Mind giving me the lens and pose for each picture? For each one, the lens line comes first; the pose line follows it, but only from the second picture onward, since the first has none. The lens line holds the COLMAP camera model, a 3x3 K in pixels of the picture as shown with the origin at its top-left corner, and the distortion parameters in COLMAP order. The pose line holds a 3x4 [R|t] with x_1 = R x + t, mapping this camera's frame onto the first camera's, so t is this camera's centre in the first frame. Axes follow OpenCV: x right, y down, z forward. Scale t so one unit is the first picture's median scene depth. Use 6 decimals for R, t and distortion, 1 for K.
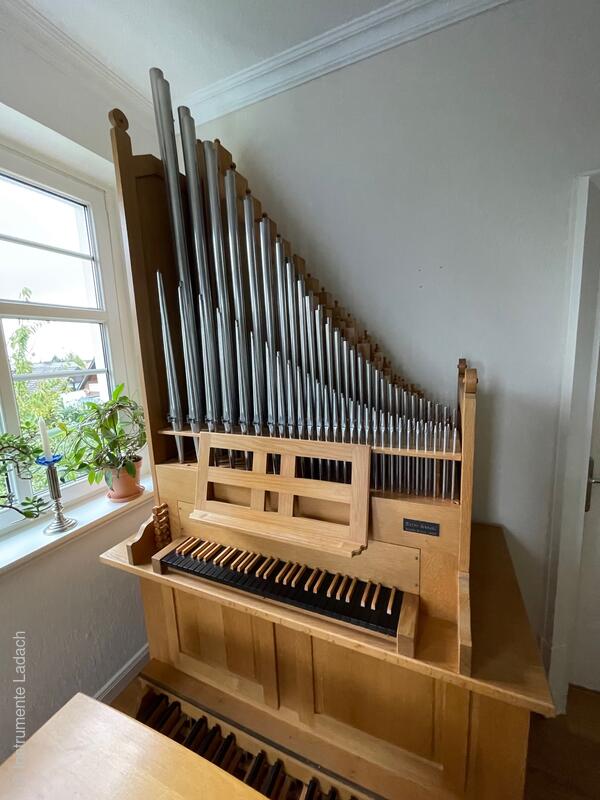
lens RADIAL K [[322.5, 0, 302.3], [0, 322.5, 397.3], [0, 0, 1]] dist [-0.010542, 0.000509]
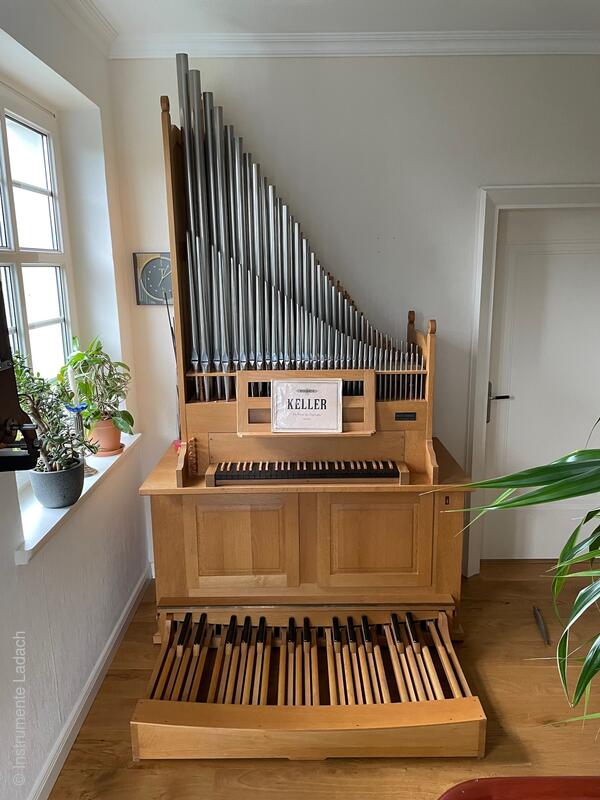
lens RADIAL K [[610.1, 0, 301.9], [0, 610.1, 395.9], [0, 0, 1]] dist [0.031585, -0.057021]
pose [[0.911701, -0.053314, 0.407381, -1.084357], [0.031006, 0.997645, 0.061174, 0.070687], [-0.409683, -0.043141, 0.911207, -1.276493]]
